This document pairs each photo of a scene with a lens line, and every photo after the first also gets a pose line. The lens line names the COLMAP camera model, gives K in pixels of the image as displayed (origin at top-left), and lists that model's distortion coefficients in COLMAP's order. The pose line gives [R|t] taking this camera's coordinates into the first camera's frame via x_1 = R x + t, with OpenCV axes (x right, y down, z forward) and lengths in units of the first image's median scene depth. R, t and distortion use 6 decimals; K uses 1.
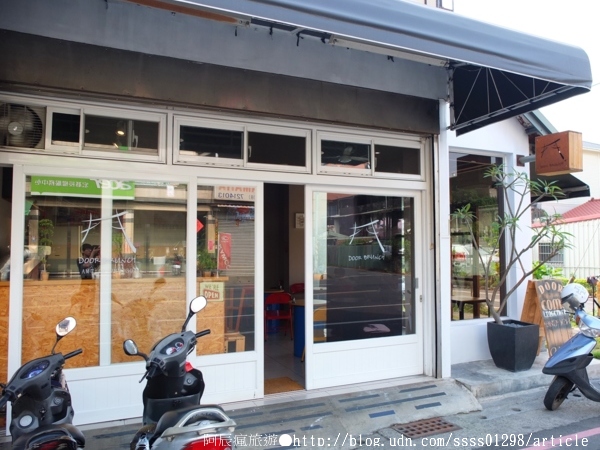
lens RADIAL K [[458.5, 0, 300.0], [0, 458.5, 225.0], [0, 0, 1]] dist [-0.008408, -0.004964]
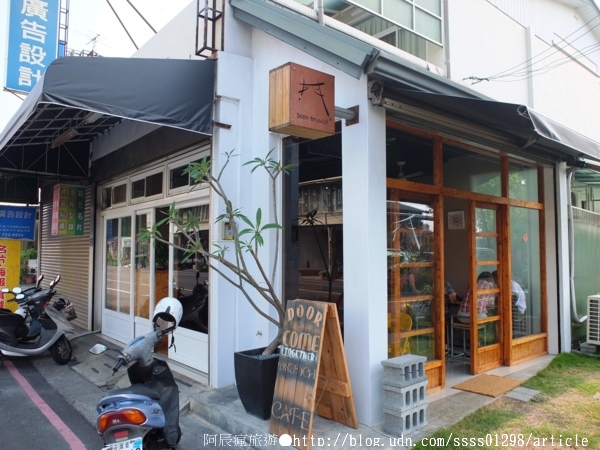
lens RADIAL K [[458.5, 0, 300.0], [0, 458.5, 225.0], [0, 0, 1]] dist [-0.008408, -0.004964]
pose [[0.282569, -0.053174, -0.957772, 1.348971], [0.061951, 0.997390, -0.037097, 0.040500], [0.957245, -0.048852, 0.285125, 0.940219]]
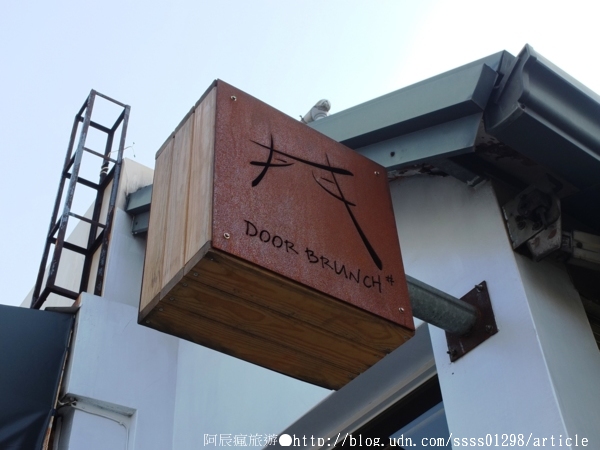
lens RADIAL K [[799.2, 0, 300.0], [0, 799.2, 225.0], [0, 0, 1]] dist [0.000077, 0.008328]
pose [[0.210511, -0.679117, -0.703196, 0.908949], [0.110838, 0.731257, -0.673037, 0.045734], [0.971288, 0.063741, 0.229210, 1.092003]]
